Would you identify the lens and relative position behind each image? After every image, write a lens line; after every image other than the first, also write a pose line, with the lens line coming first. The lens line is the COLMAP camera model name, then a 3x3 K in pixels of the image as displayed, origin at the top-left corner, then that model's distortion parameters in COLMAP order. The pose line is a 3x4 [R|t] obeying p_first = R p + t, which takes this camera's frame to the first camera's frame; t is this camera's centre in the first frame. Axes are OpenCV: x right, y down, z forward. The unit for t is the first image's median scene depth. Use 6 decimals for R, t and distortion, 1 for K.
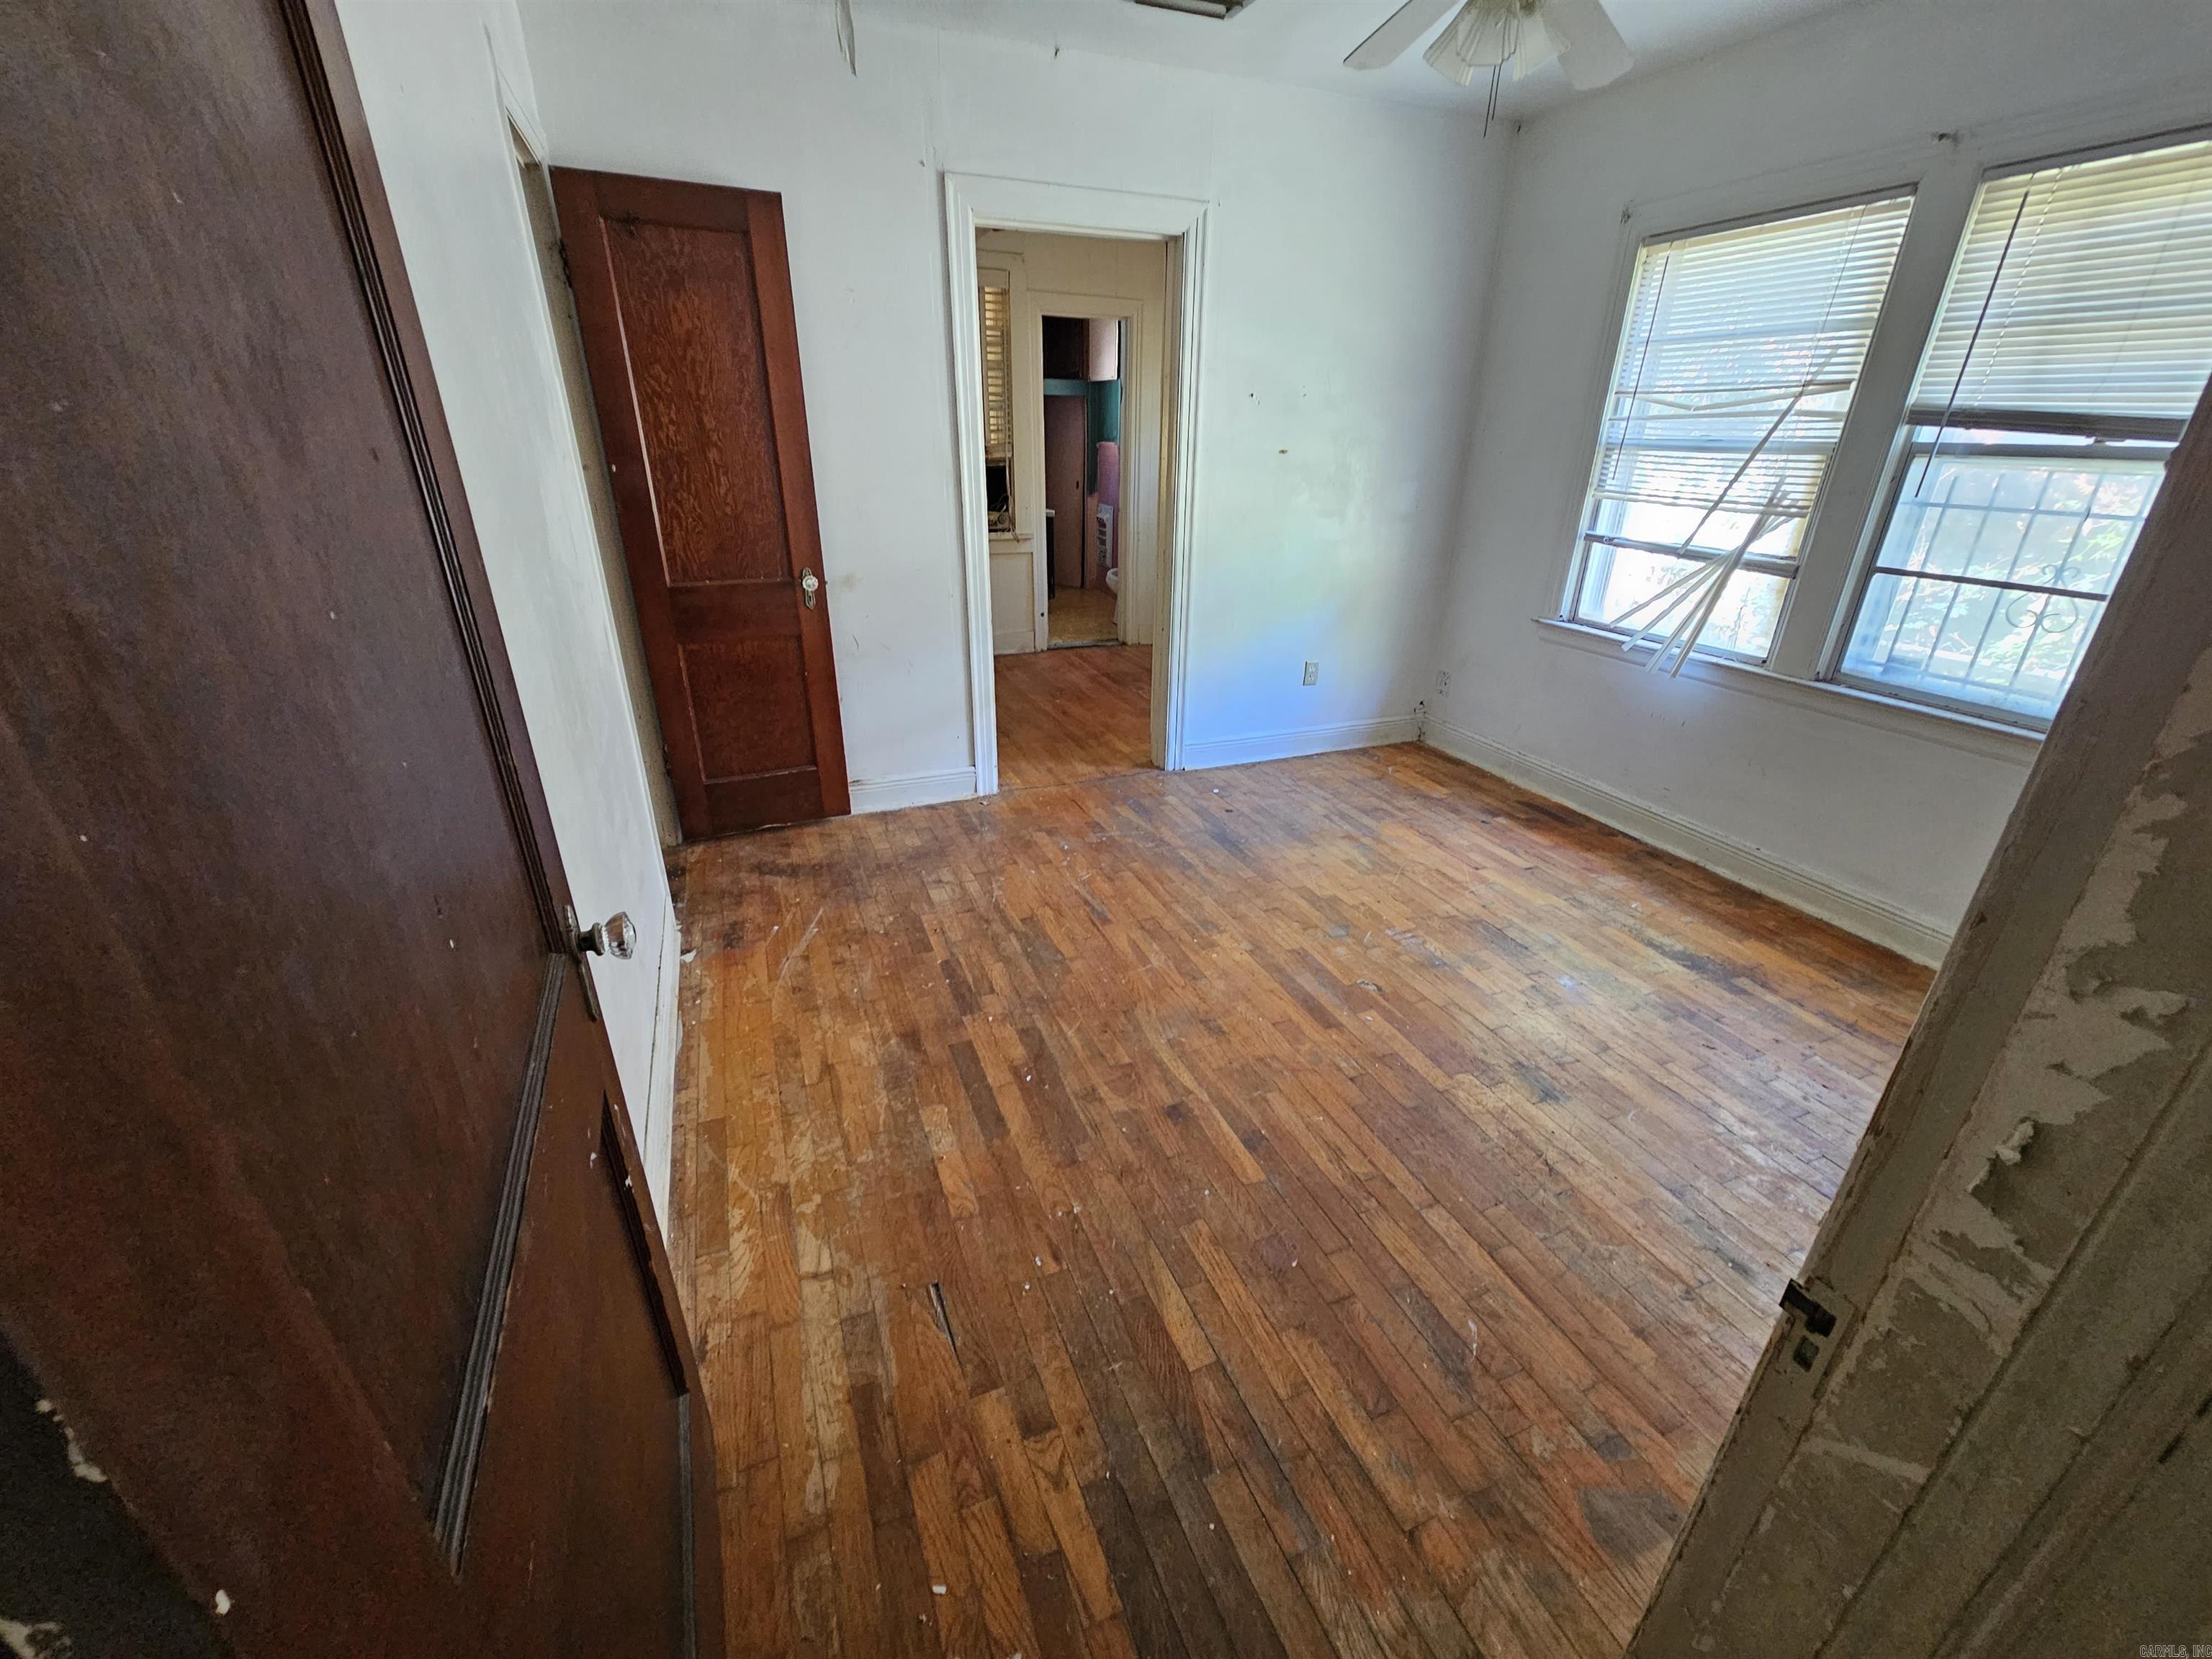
lens RADIAL K [[903.4, 0, 1104.4], [0, 903.4, 834.5], [0, 0, 1]] dist [-0.000820, 0.000846]
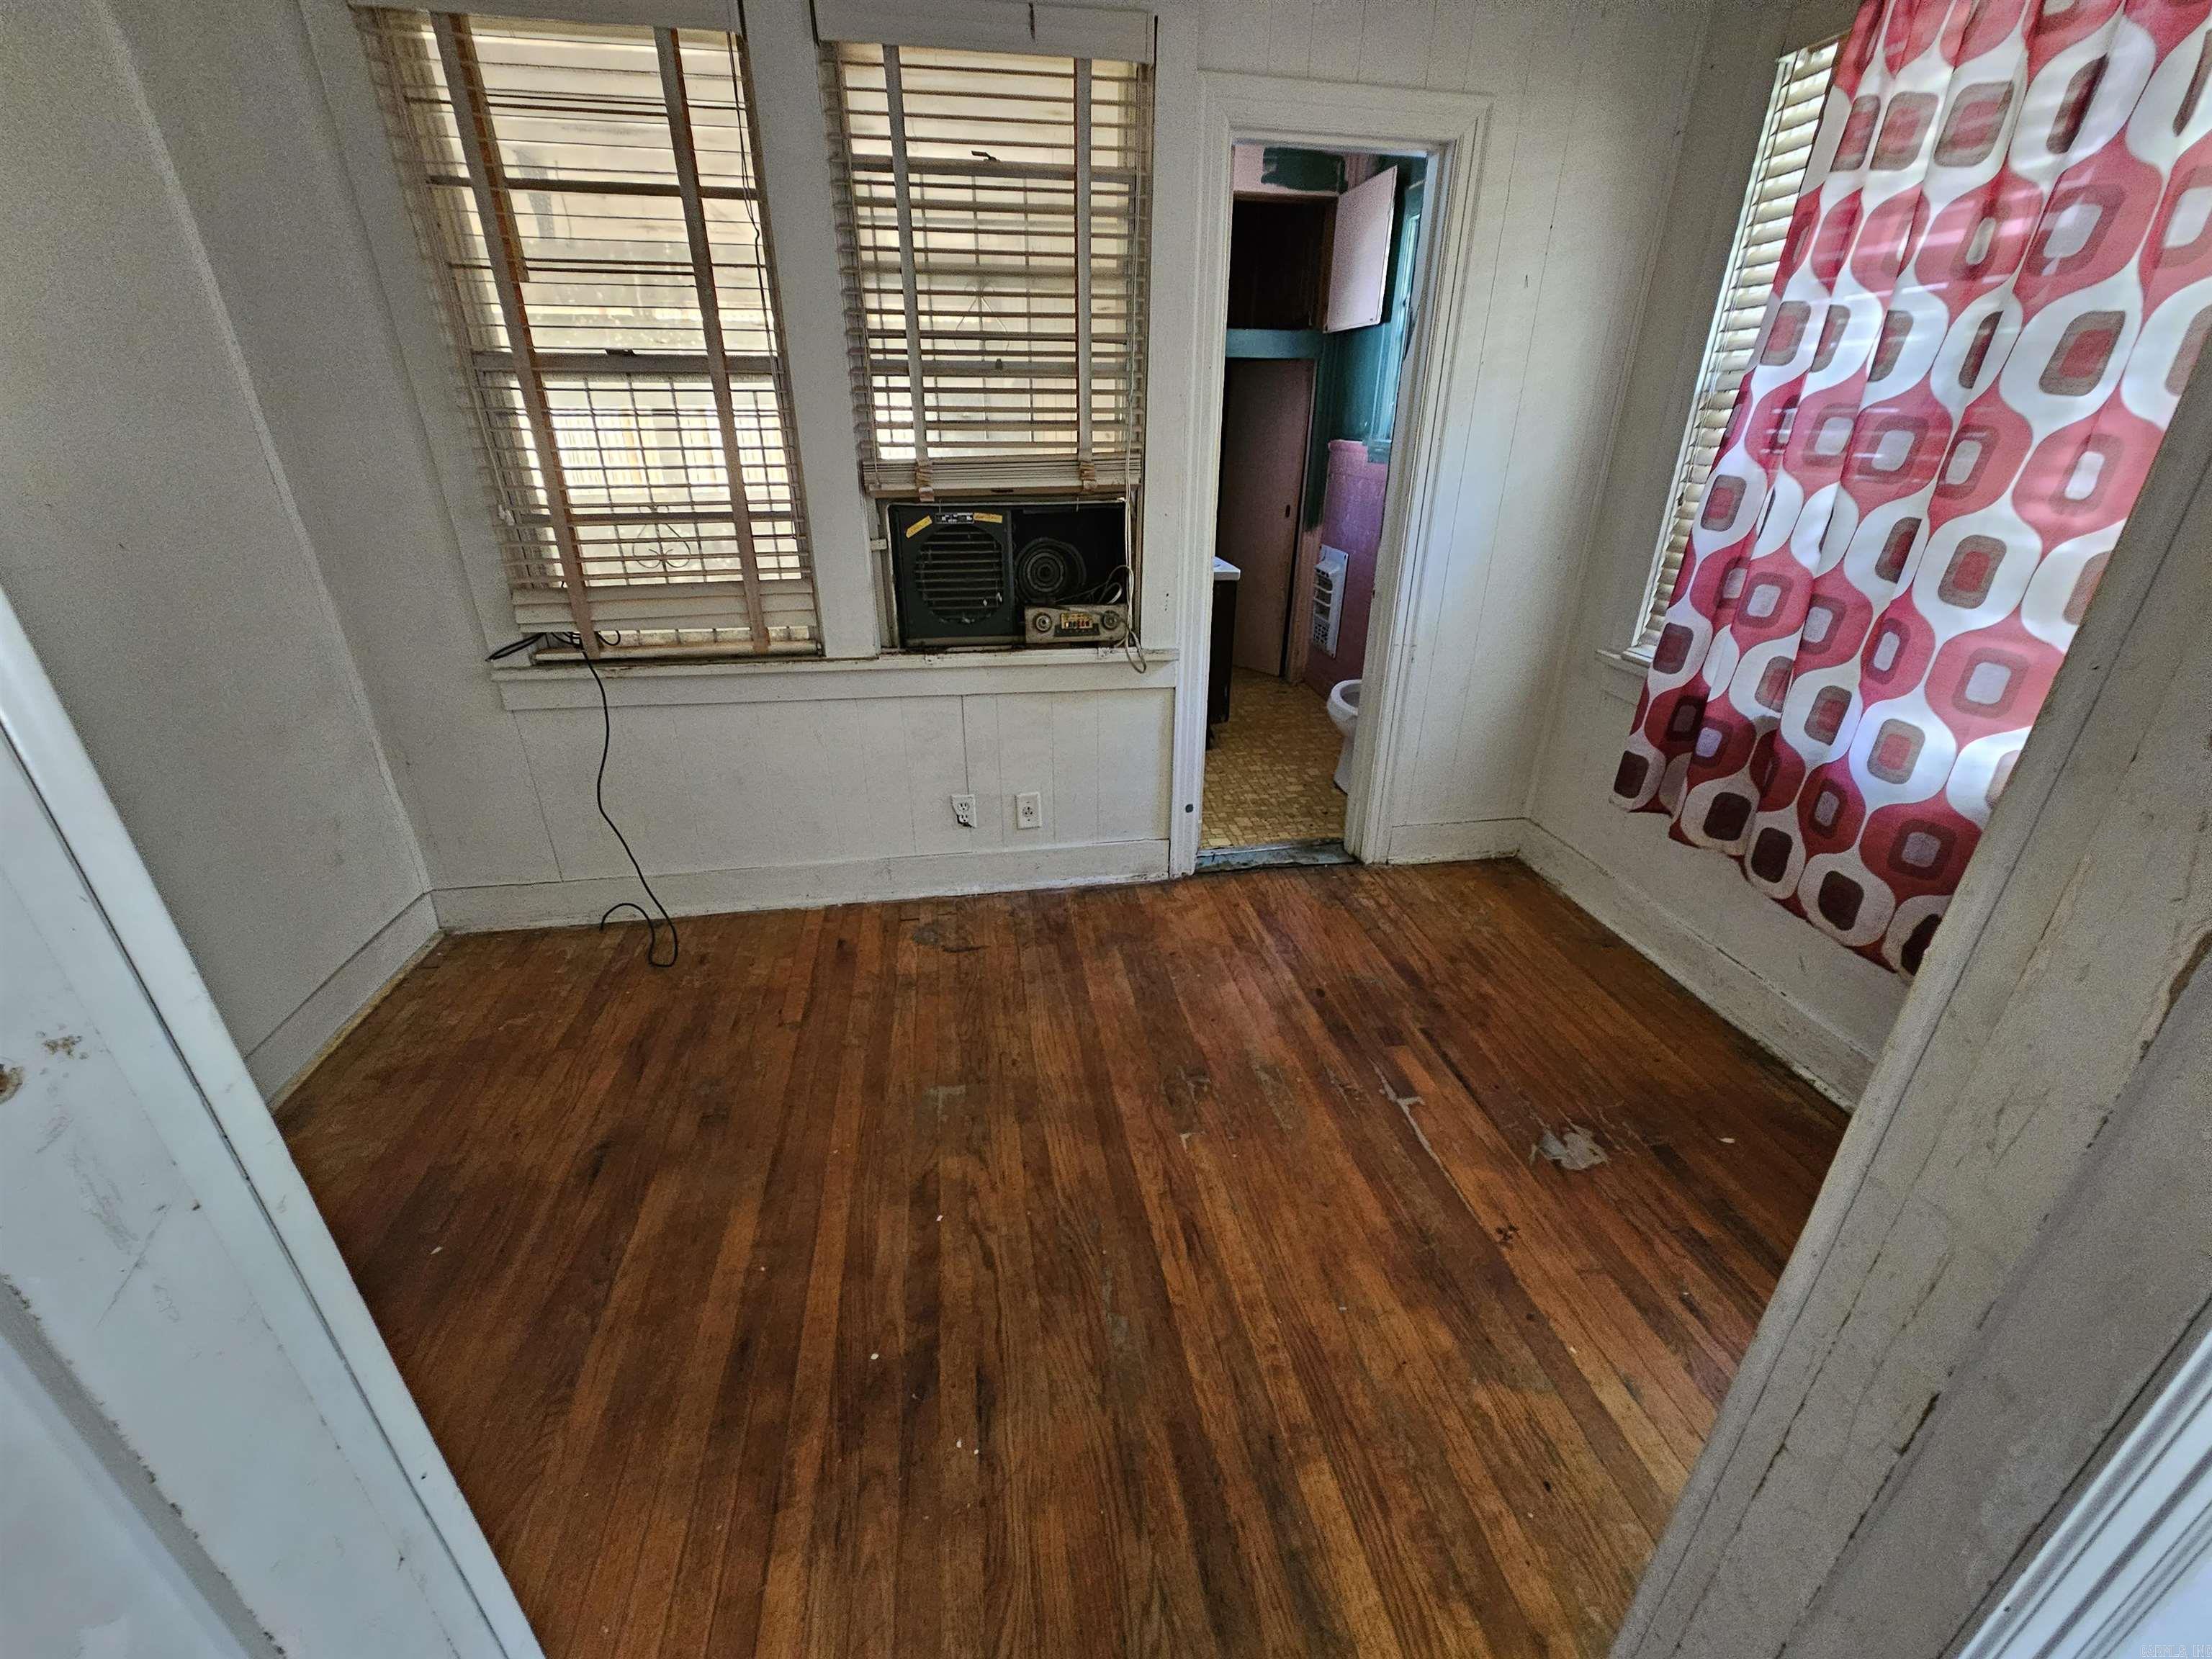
lens RADIAL K [[903.4, 0, 1104.4], [0, 903.4, 834.5], [0, 0, 1]] dist [-0.000820, 0.000846]
pose [[0.976725, 0.086140, -0.196441, -0.017841], [-0.084373, 0.996283, 0.017361, -0.243902], [0.197206, -0.000383, 0.980362, 0.543284]]
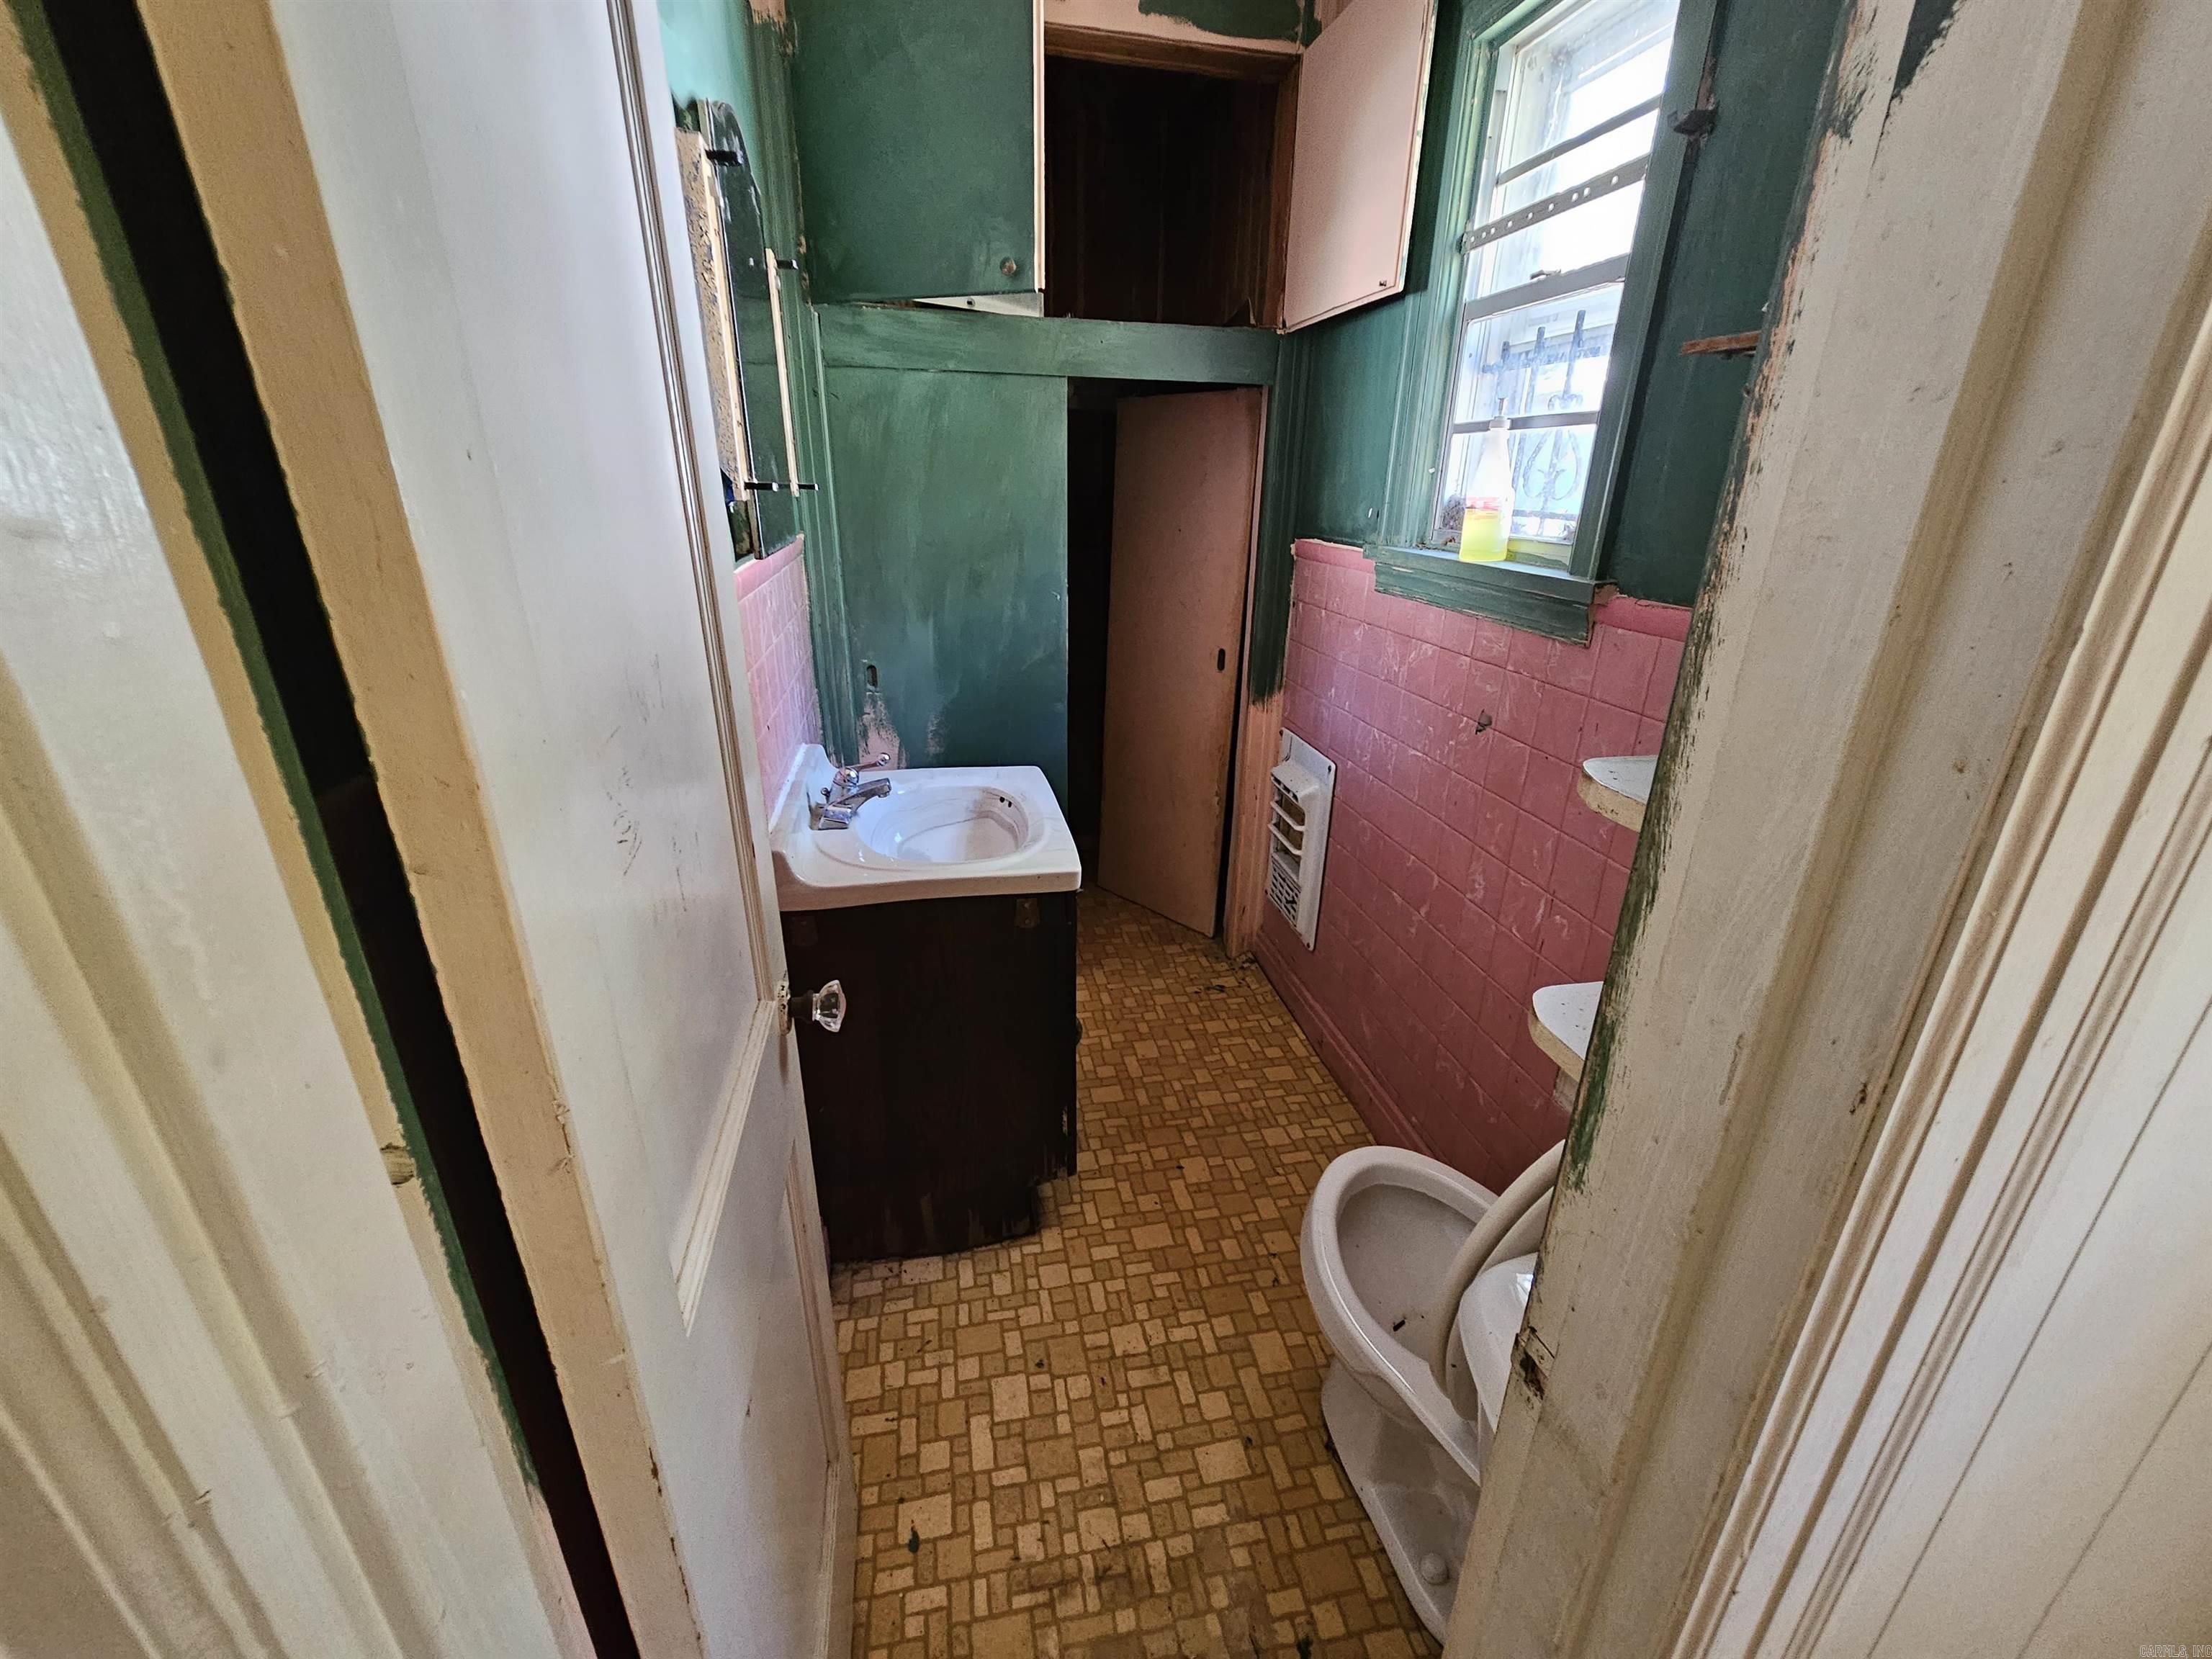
lens RADIAL K [[903.4, 0, 1104.4], [0, 903.4, 834.5], [0, 0, 1]] dist [-0.000820, 0.000846]
pose [[0.982696, 0.067960, -0.172310, -0.015115], [-0.077230, 0.995873, -0.047672, -0.431053], [0.168359, 0.060155, 0.983888, 0.947610]]
